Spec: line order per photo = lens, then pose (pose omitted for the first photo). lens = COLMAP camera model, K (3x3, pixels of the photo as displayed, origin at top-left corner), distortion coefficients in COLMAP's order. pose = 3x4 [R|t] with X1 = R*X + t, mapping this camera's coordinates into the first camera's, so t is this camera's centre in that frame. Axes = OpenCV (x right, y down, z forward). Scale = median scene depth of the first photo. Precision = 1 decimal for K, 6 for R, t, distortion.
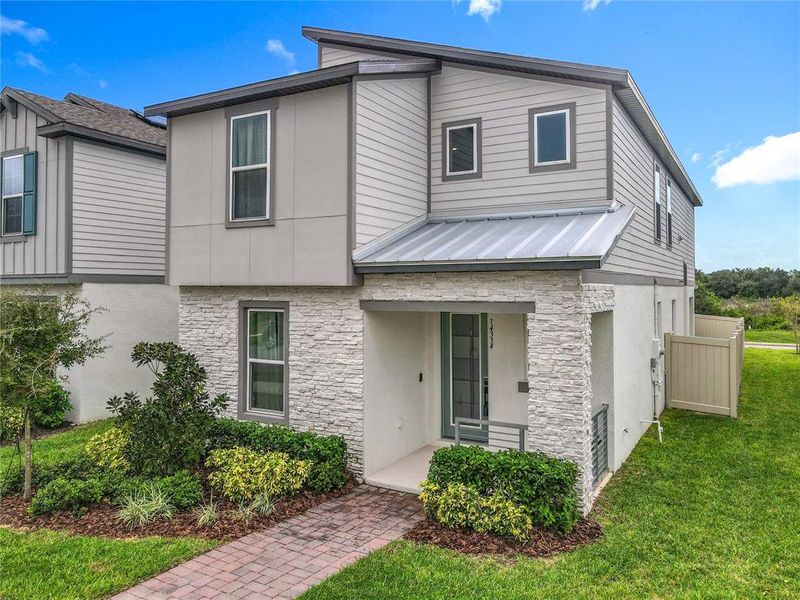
lens RADIAL K [[584.0, 0, 410.7], [0, 584.0, 272.5], [0, 0, 1]] dist [0.010626, 0.011044]
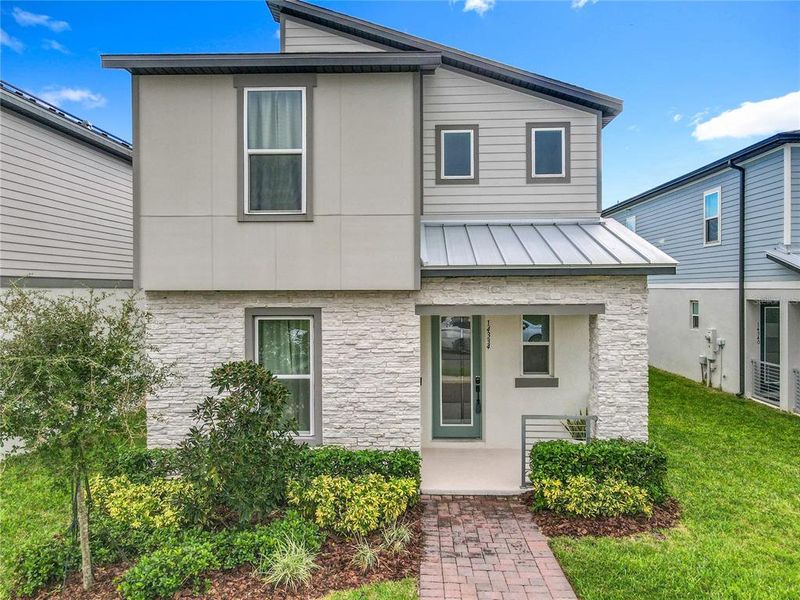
lens RADIAL K [[573.3, 0, 400.9], [0, 573.3, 293.2], [0, 0, 1]] dist [0.004536, 0.024731]
pose [[0.892882, -0.008636, 0.450208, -0.505380], [-0.007010, 0.999428, 0.033073, -0.002280], [-0.450237, -0.032686, 0.892311, 0.169434]]
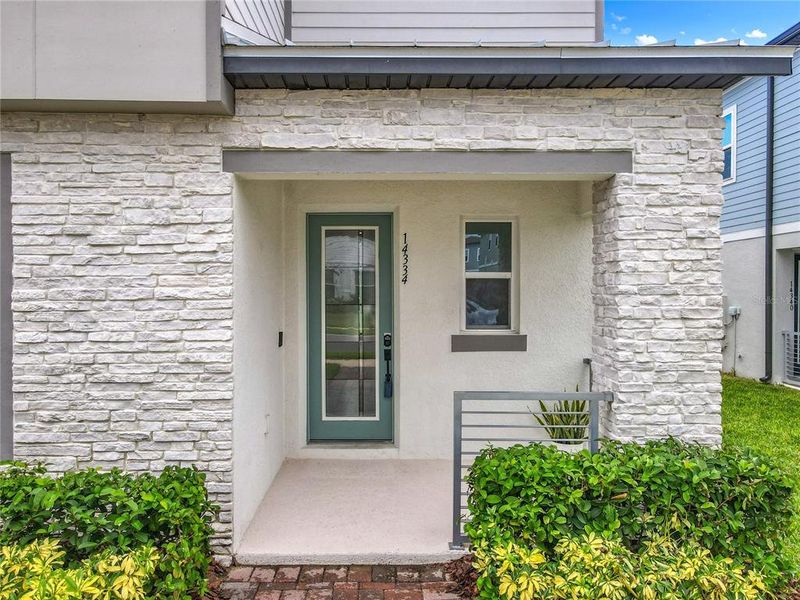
lens RADIAL K [[581.1, 0, 385.3], [0, 581.1, 292.3], [0, 0, 1]] dist [0.014762, 0.004806]
pose [[0.871773, -0.002149, 0.489906, -0.185506], [-0.013903, 0.999479, 0.029124, 0.132815], [-0.489713, -0.032201, 0.871289, 0.535632]]
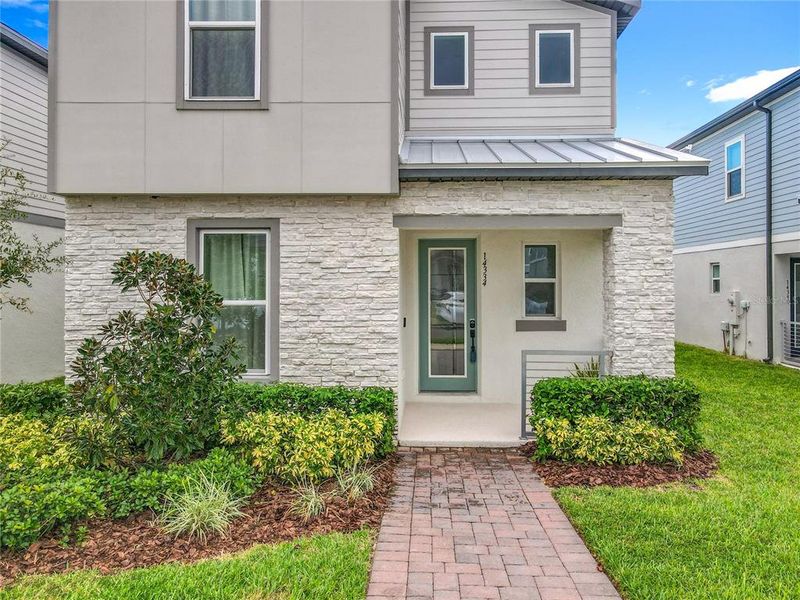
lens RADIAL K [[584.0, 0, 410.7], [0, 584.0, 272.5], [0, 0, 1]] dist [0.010626, 0.011044]
pose [[0.890143, 0.007256, 0.455624, -0.405660], [-0.012744, 0.999879, 0.008976, 0.112090], [-0.455504, -0.013796, 0.890127, 0.274454]]
